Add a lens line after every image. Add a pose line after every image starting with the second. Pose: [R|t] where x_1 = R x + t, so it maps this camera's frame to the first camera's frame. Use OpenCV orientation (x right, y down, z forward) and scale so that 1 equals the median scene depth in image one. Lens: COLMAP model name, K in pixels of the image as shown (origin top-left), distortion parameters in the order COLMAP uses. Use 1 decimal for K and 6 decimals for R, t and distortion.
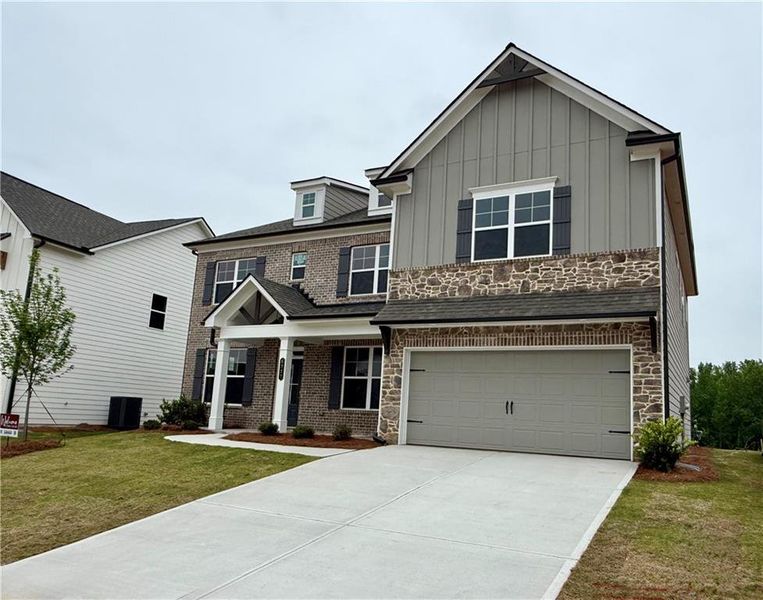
lens RADIAL K [[526.9, 0, 381.6], [0, 526.9, 333.6], [0, 0, 1]] dist [-0.000434, -0.000285]
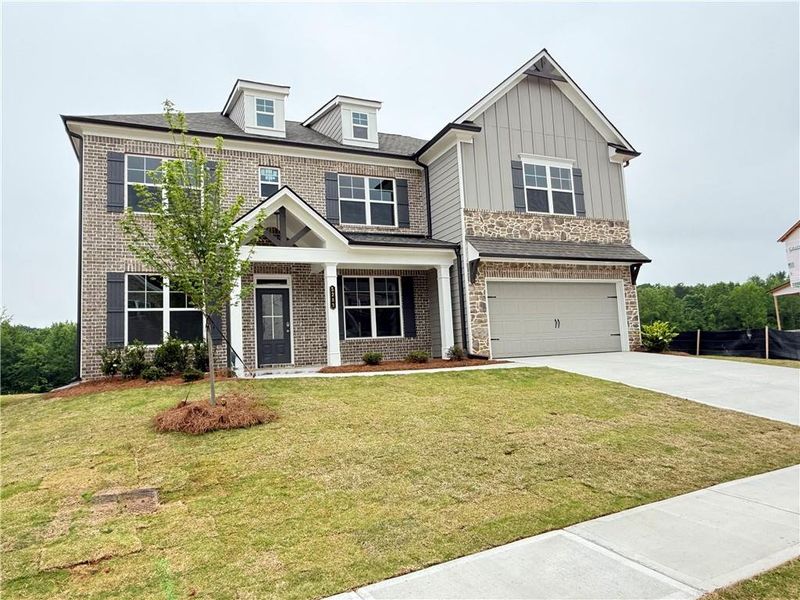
lens RADIAL K [[516.5, 0, 400.0], [0, 516.5, 300.0], [0, 0, 1]] dist [-0.000603, 0.000641]
pose [[0.671102, -0.000316, 0.741365, -0.958999], [-0.035589, 0.998833, 0.032641, 0.046591], [-0.740511, -0.048290, 0.670308, 0.375819]]
